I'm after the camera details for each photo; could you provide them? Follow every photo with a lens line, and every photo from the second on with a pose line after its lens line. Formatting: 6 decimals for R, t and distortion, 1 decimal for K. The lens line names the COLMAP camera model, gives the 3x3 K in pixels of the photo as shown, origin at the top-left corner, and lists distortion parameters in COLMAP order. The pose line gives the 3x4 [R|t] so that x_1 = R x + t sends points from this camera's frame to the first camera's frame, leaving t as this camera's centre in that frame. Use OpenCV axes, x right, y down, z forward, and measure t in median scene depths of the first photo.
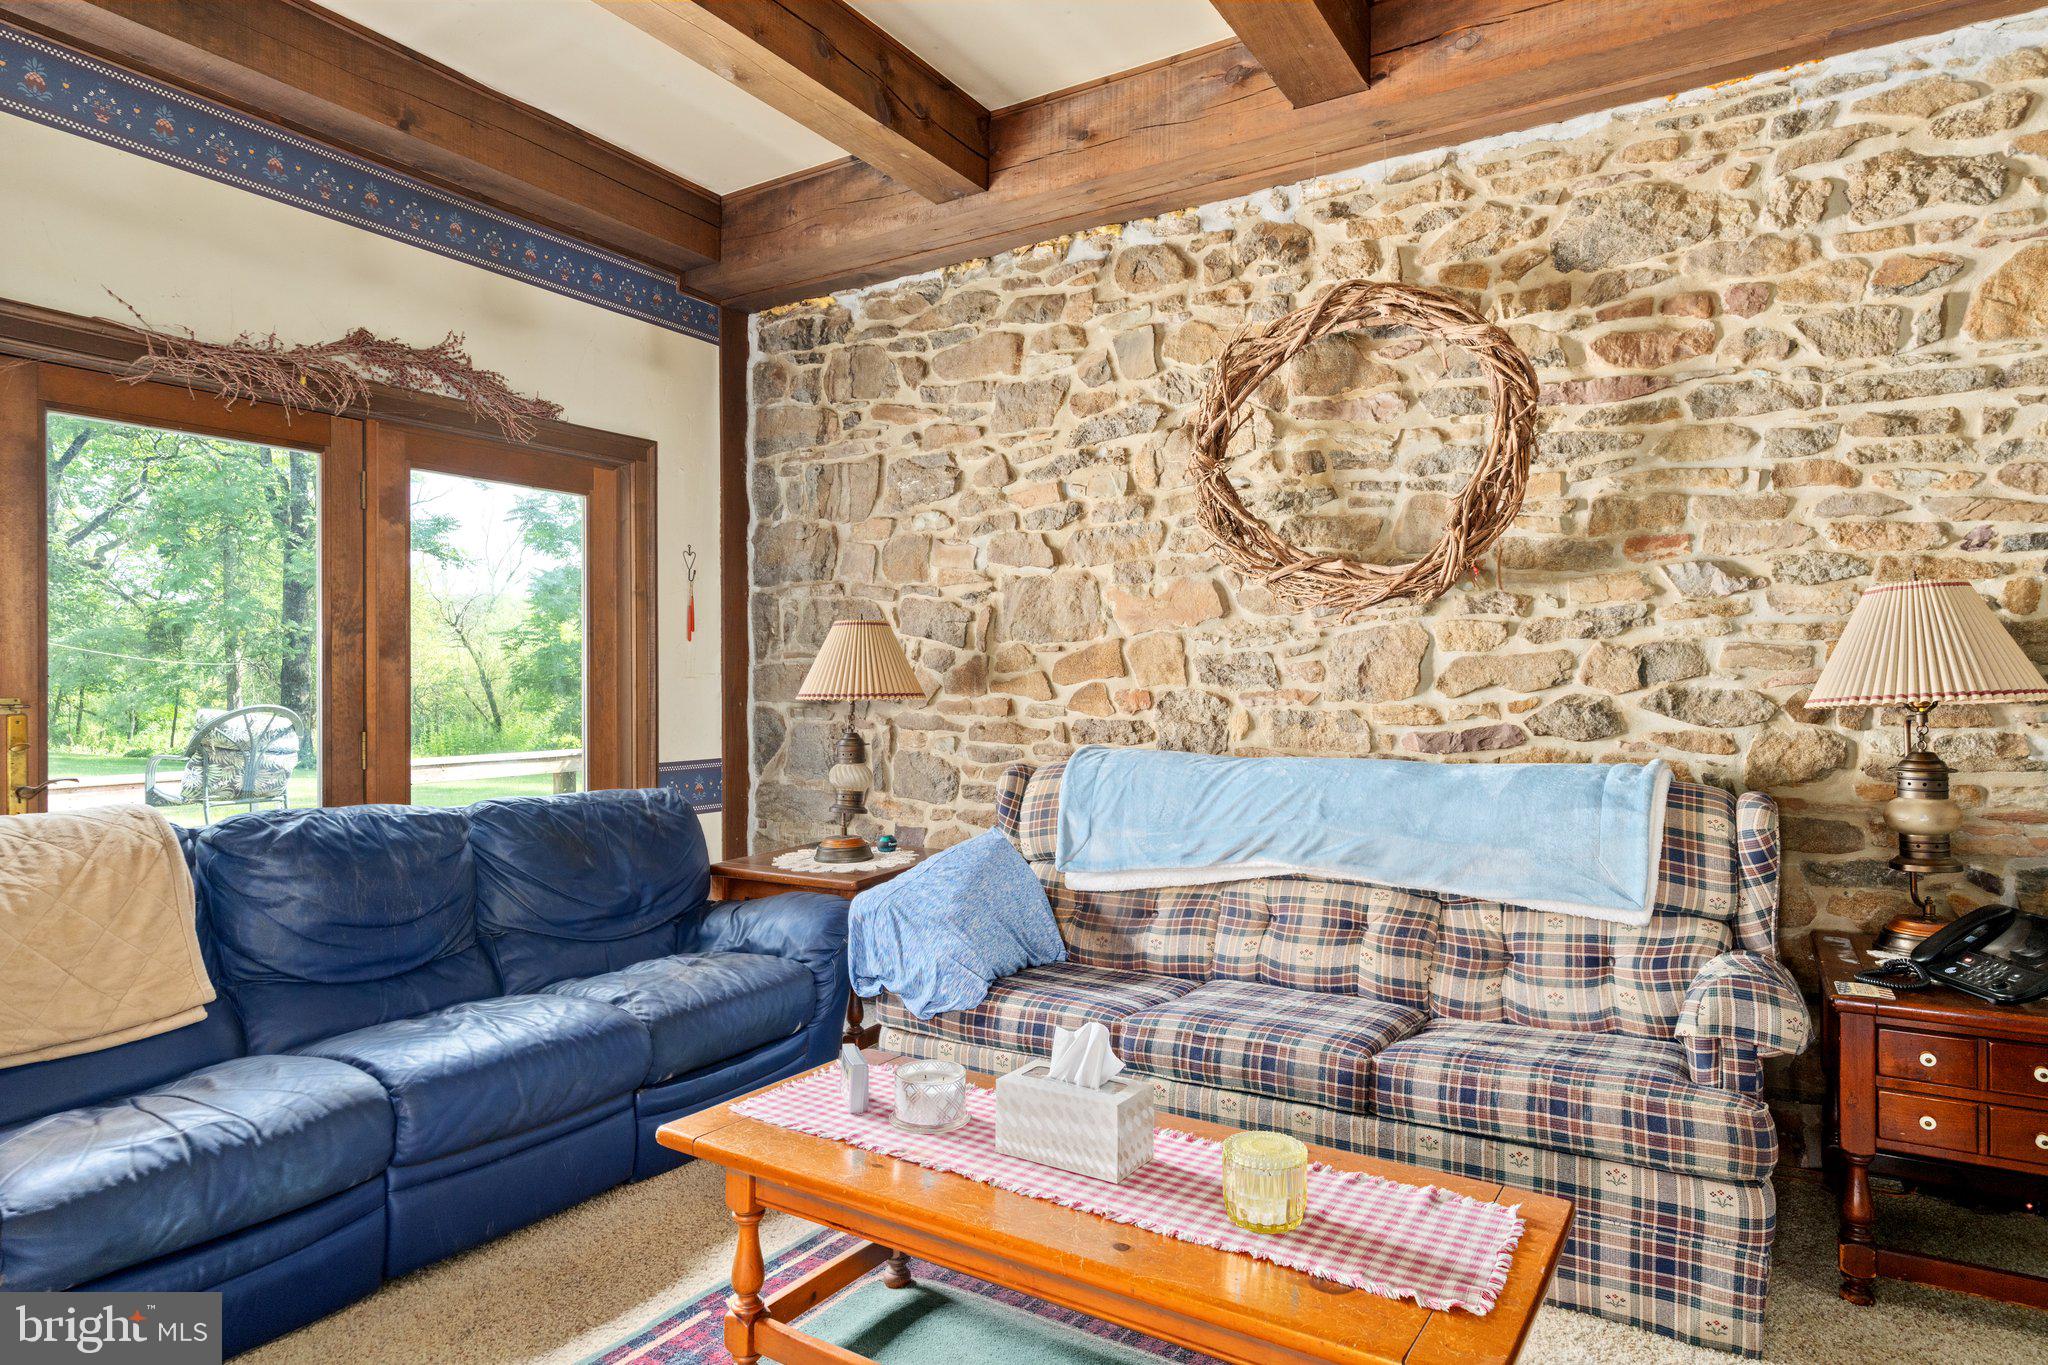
lens RADIAL K [[1161.8, 0, 1021.7], [0, 1161.8, 677.1], [0, 0, 1]] dist [0.000152, 0.001748]
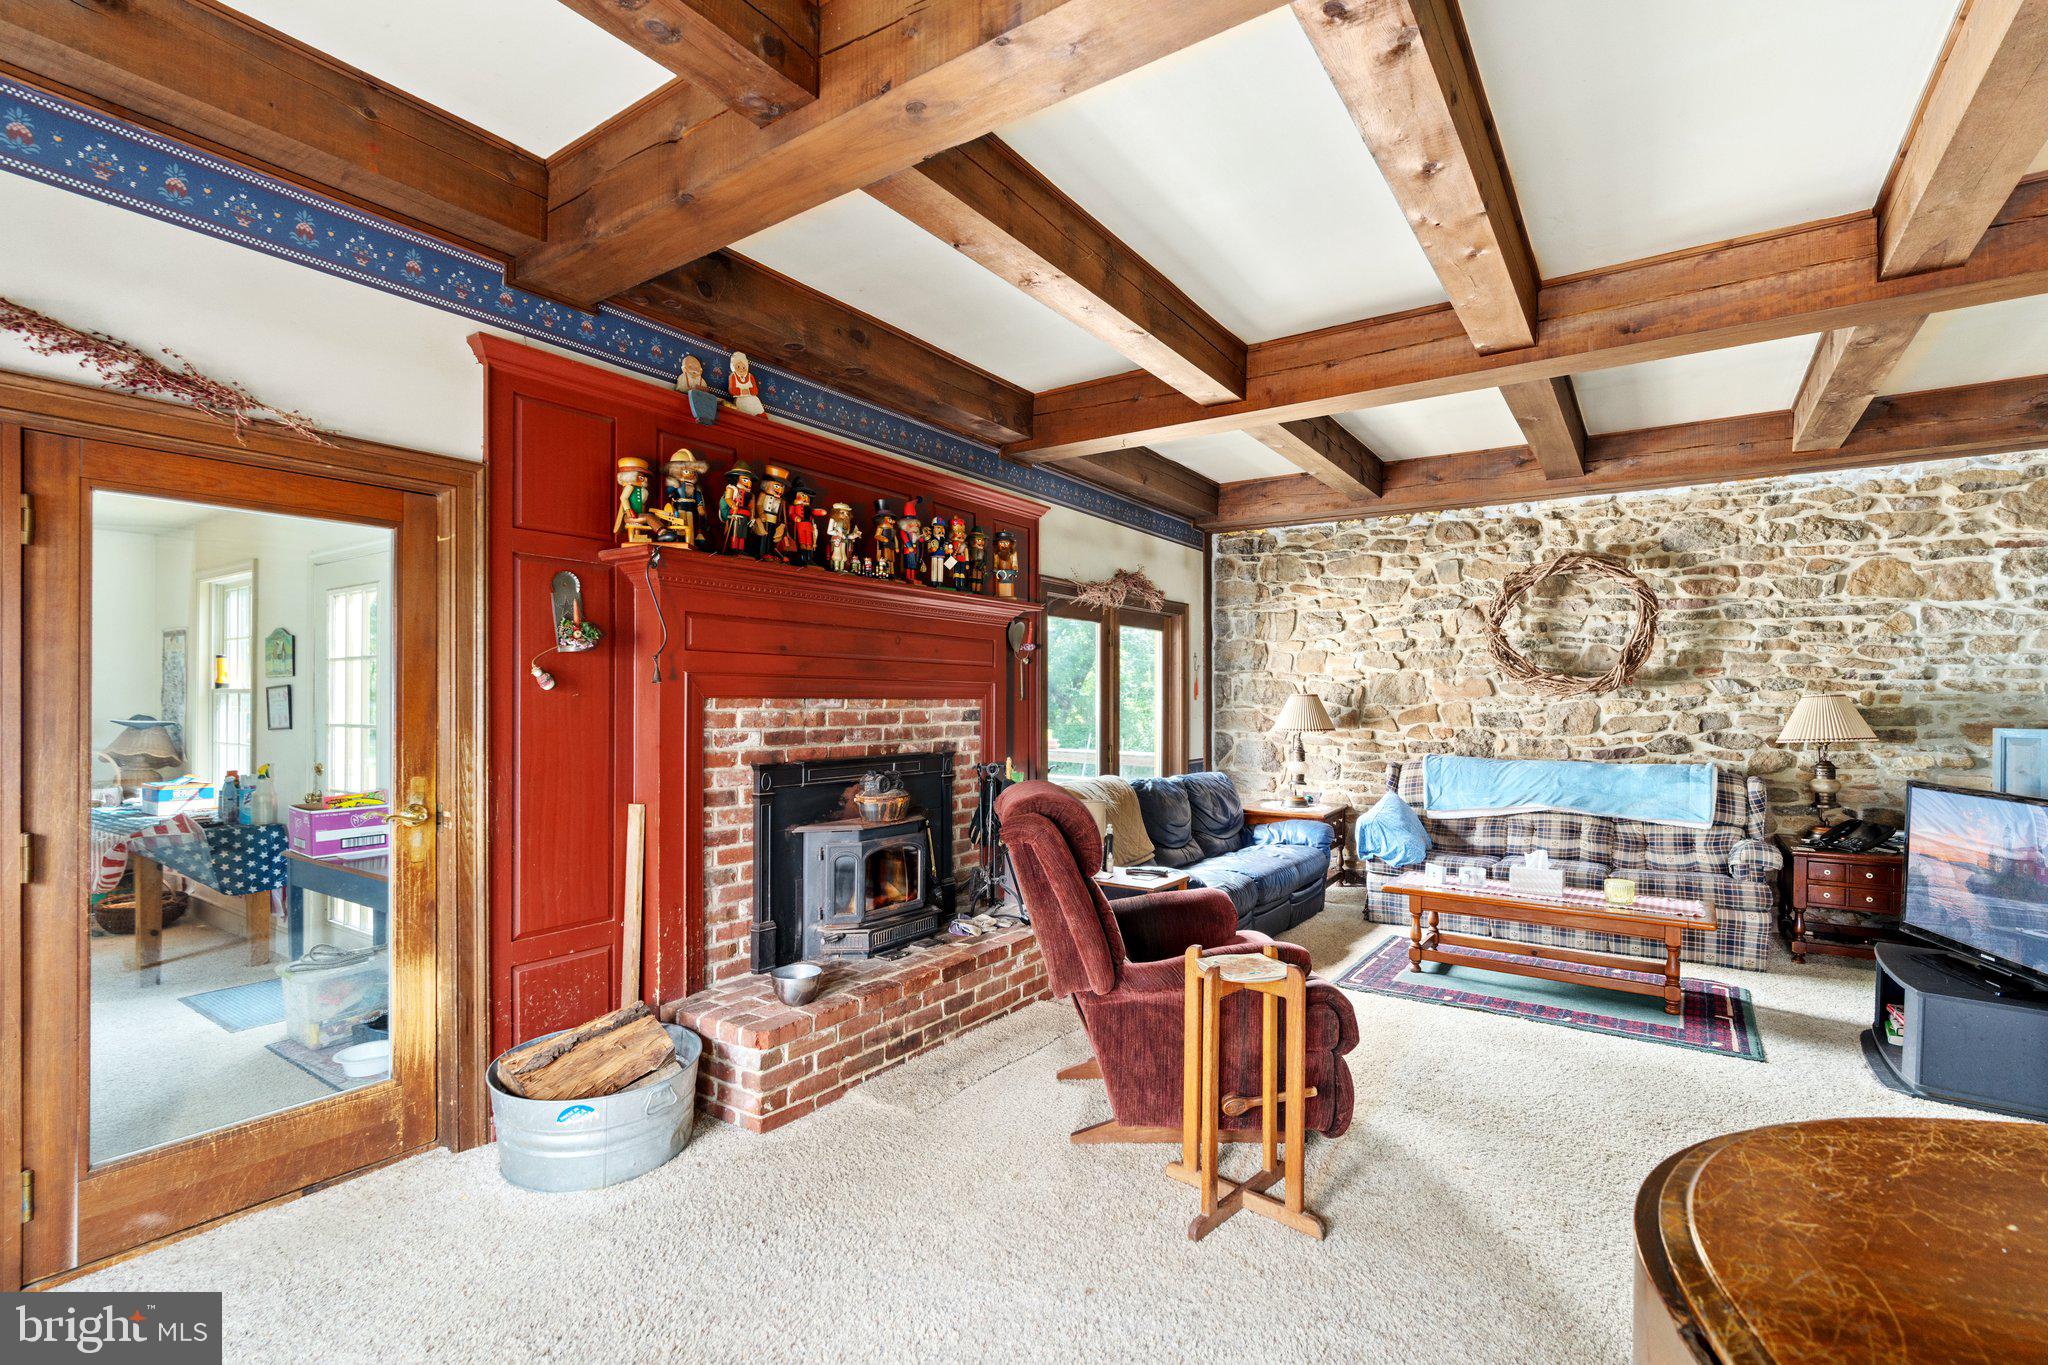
lens RADIAL K [[923.3, 0, 1027.9], [0, 923.3, 701.1], [0, 0, 1]] dist [-0.007998, 0.003728]
pose [[0.999182, 0.005965, -0.039994, -0.717888], [-0.005520, 0.999922, 0.011231, -0.064010], [0.040058, -0.011001, 0.999137, -0.871635]]
